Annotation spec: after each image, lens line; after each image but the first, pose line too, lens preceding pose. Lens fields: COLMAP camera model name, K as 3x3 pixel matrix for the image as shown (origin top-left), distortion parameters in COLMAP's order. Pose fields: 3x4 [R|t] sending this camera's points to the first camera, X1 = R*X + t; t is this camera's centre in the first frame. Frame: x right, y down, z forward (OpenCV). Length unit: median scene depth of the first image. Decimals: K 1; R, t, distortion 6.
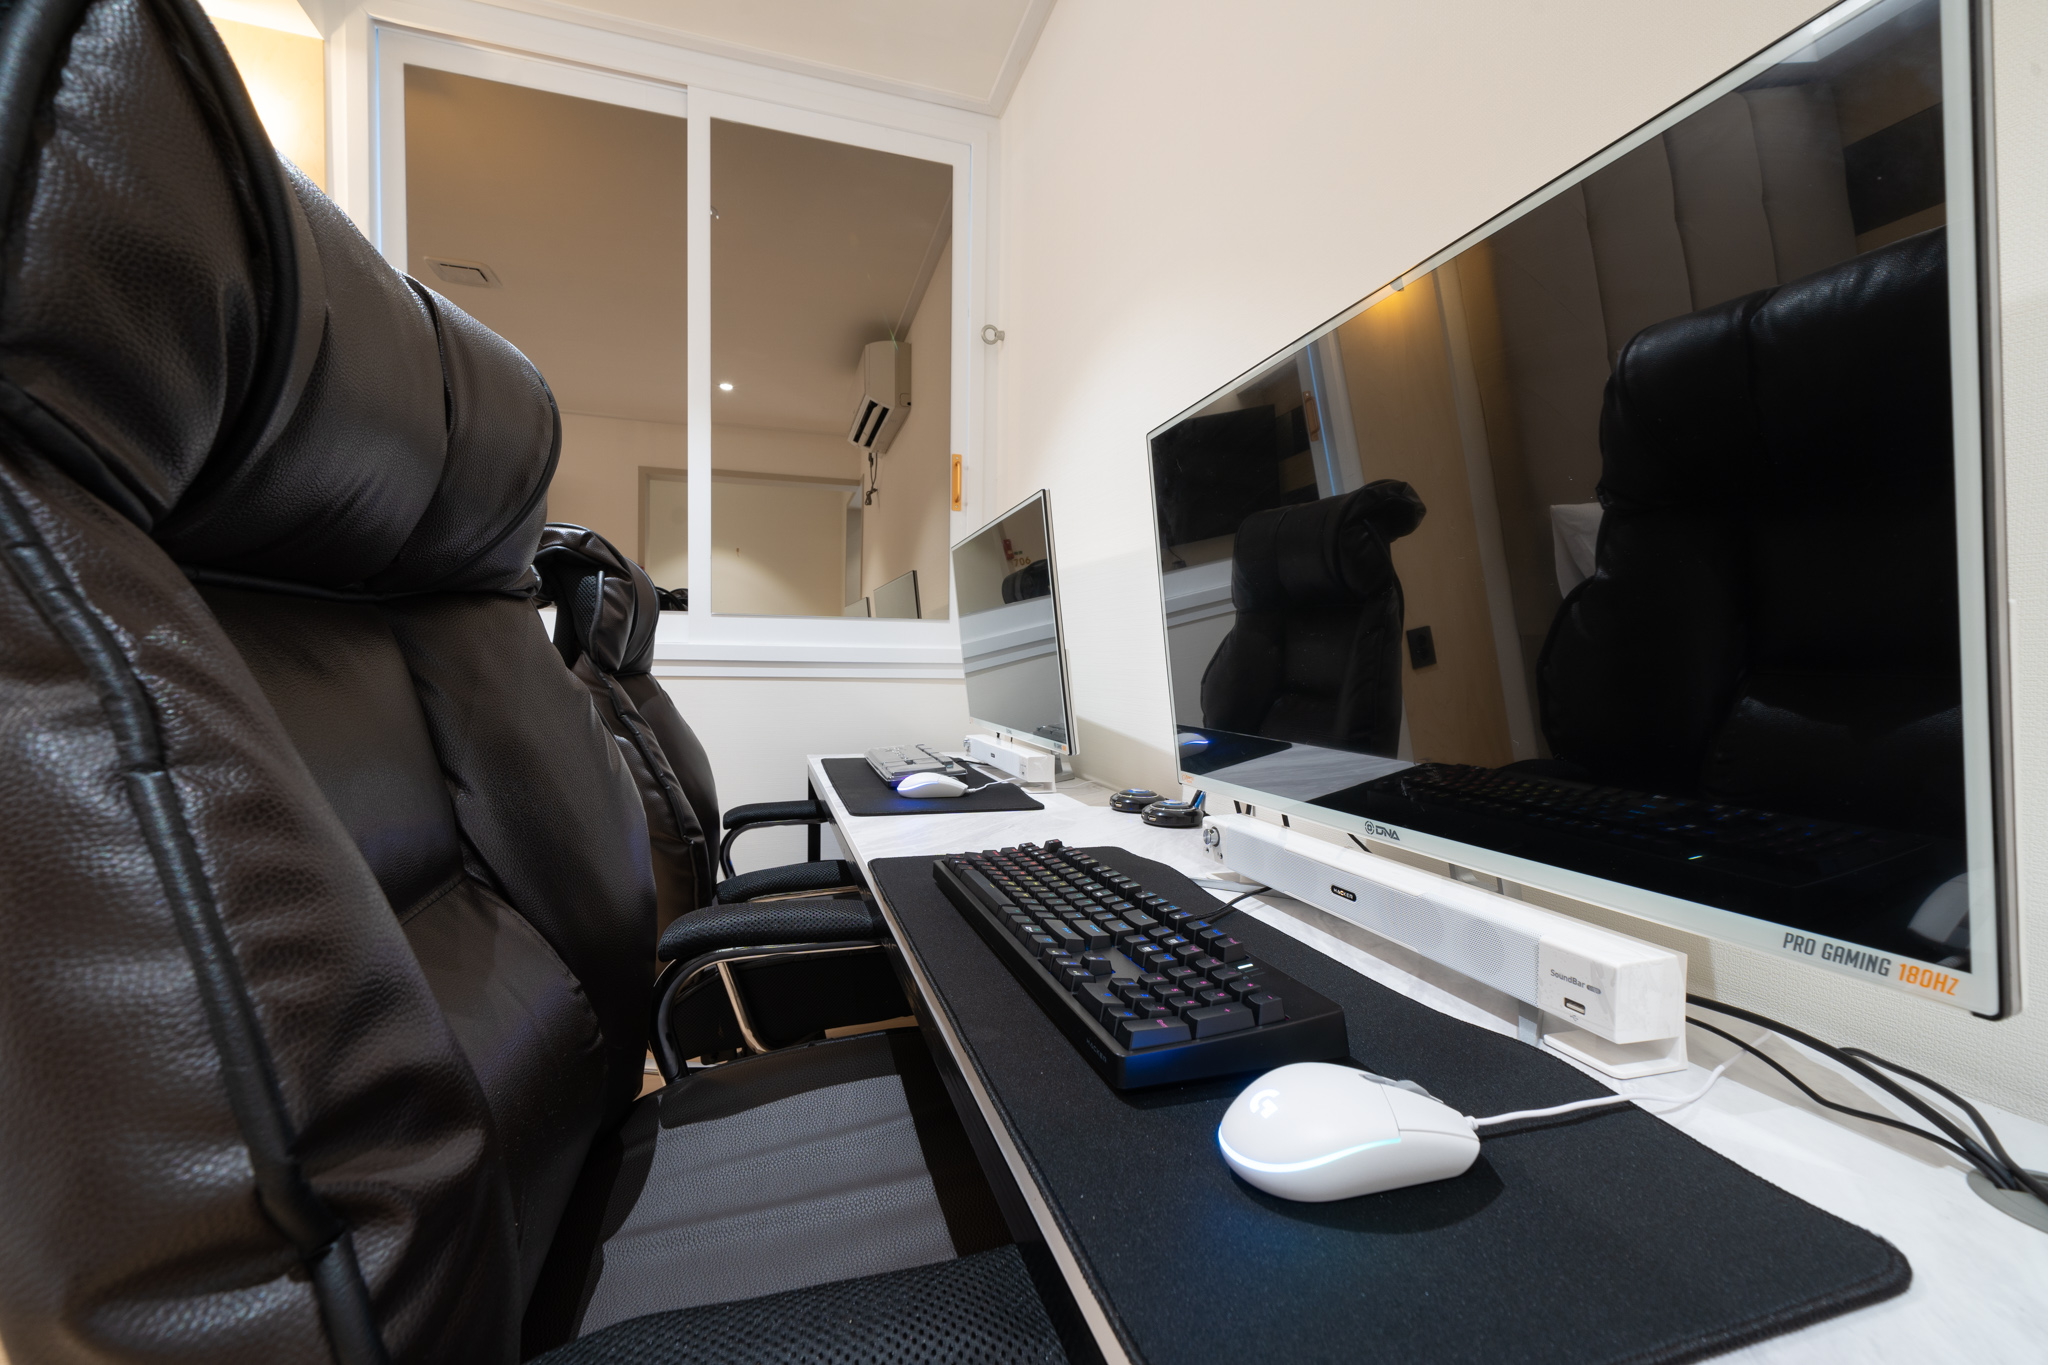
lens RADIAL K [[825.4, 0, 1024.3], [0, 825.4, 702.7], [0, 0, 1]] dist [-0.001960, -0.000360]
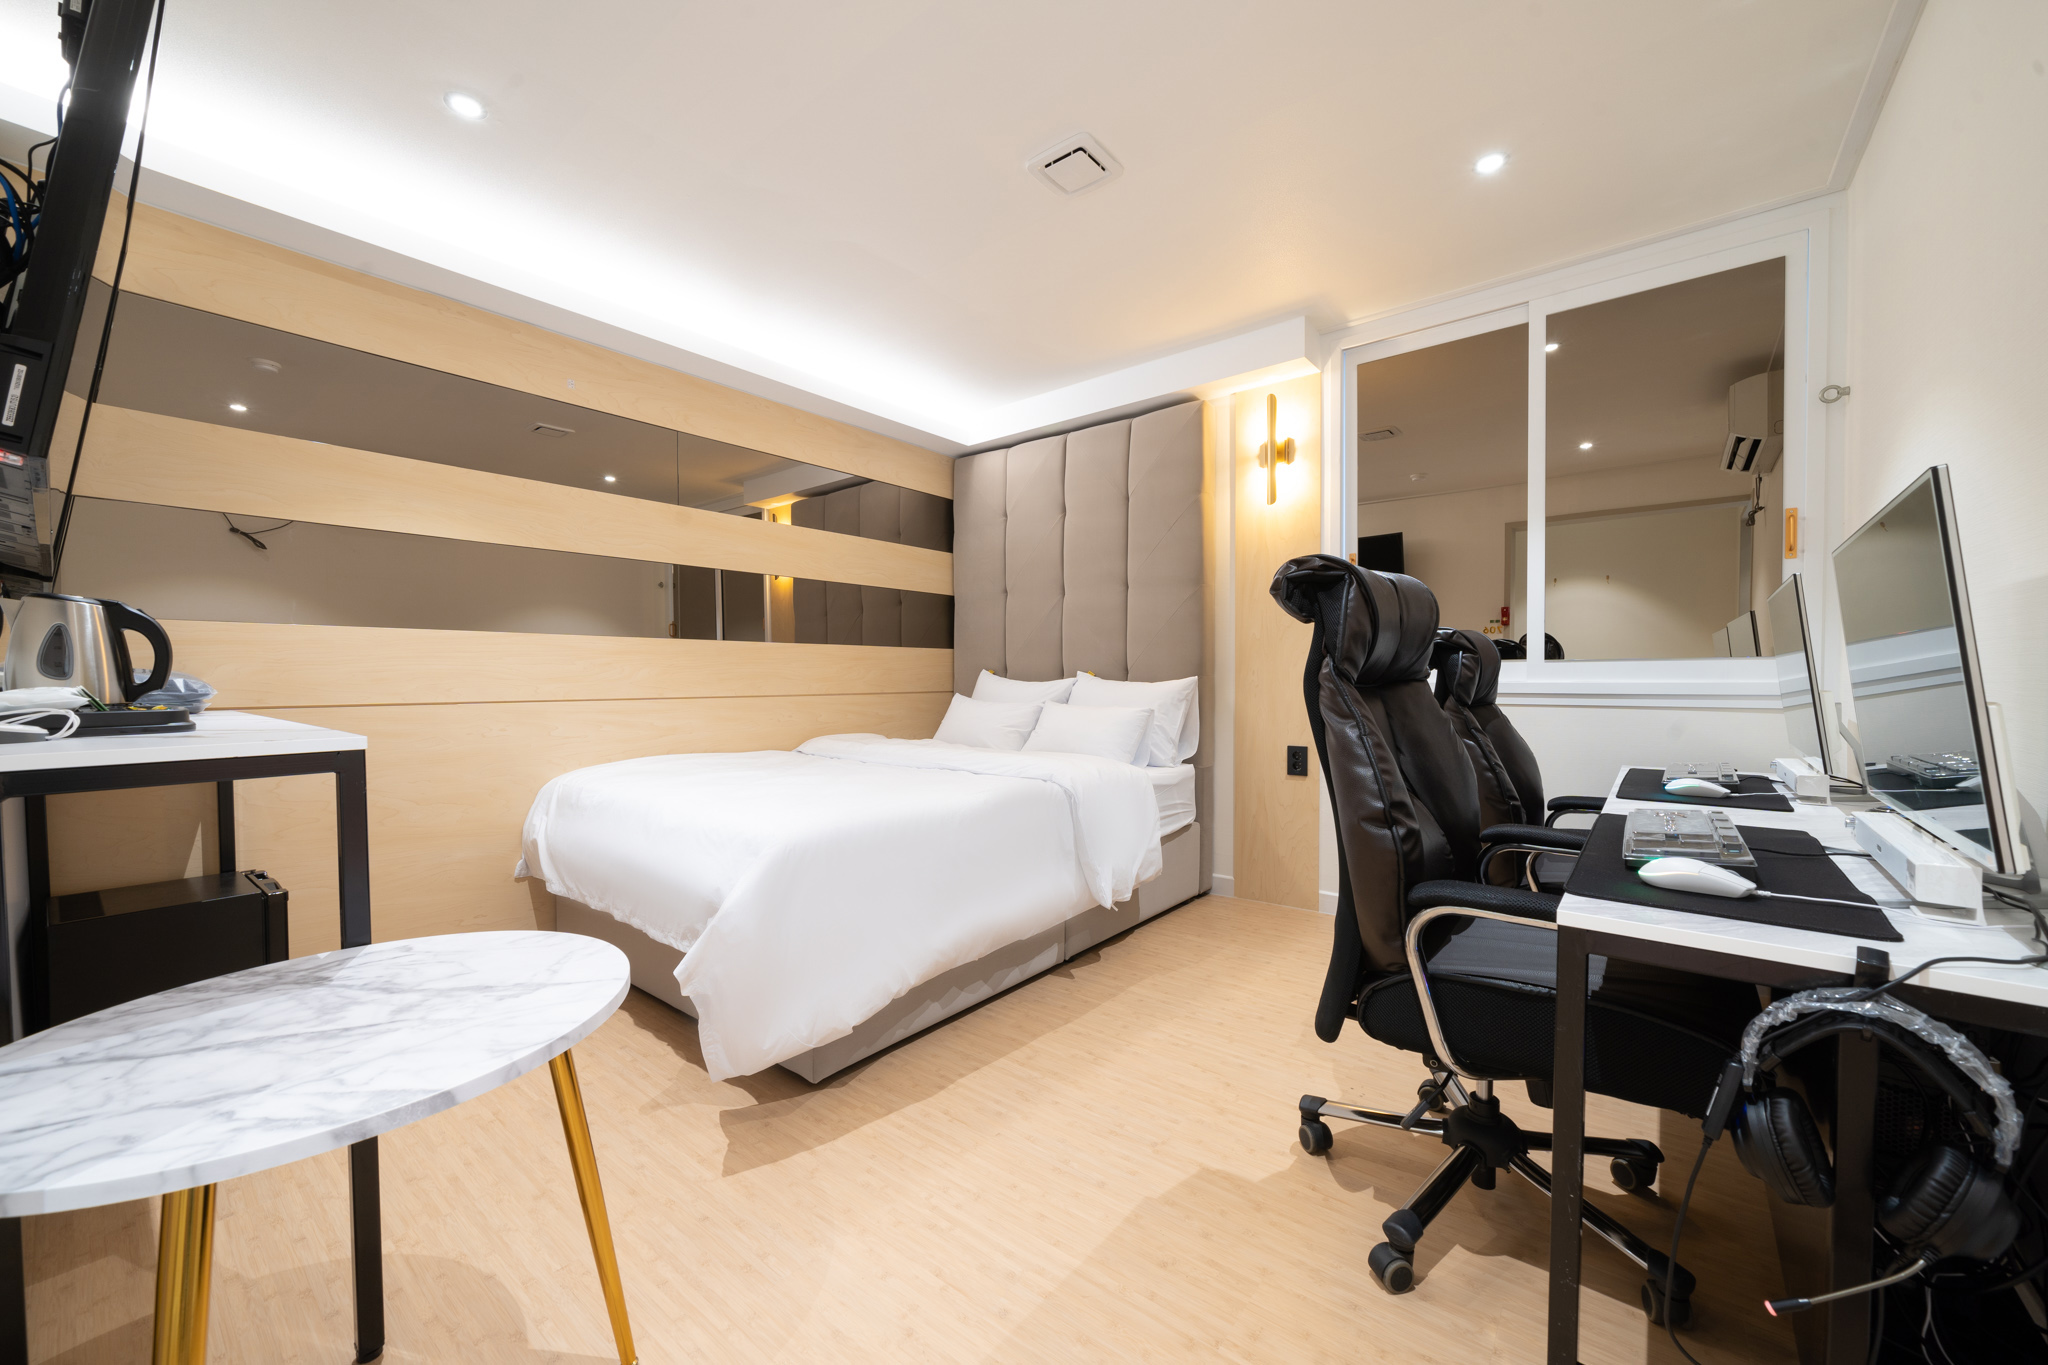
lens RADIAL K [[739.1, 0, 1044.1], [0, 739.1, 690.1], [0, 0, 1]] dist [-0.002740, 0.000160]
pose [[0.537236, -0.005689, -0.843413, 0.368876], [-0.025169, 0.999424, -0.022774, -0.010479], [0.843056, 0.033463, 0.536783, -0.652106]]
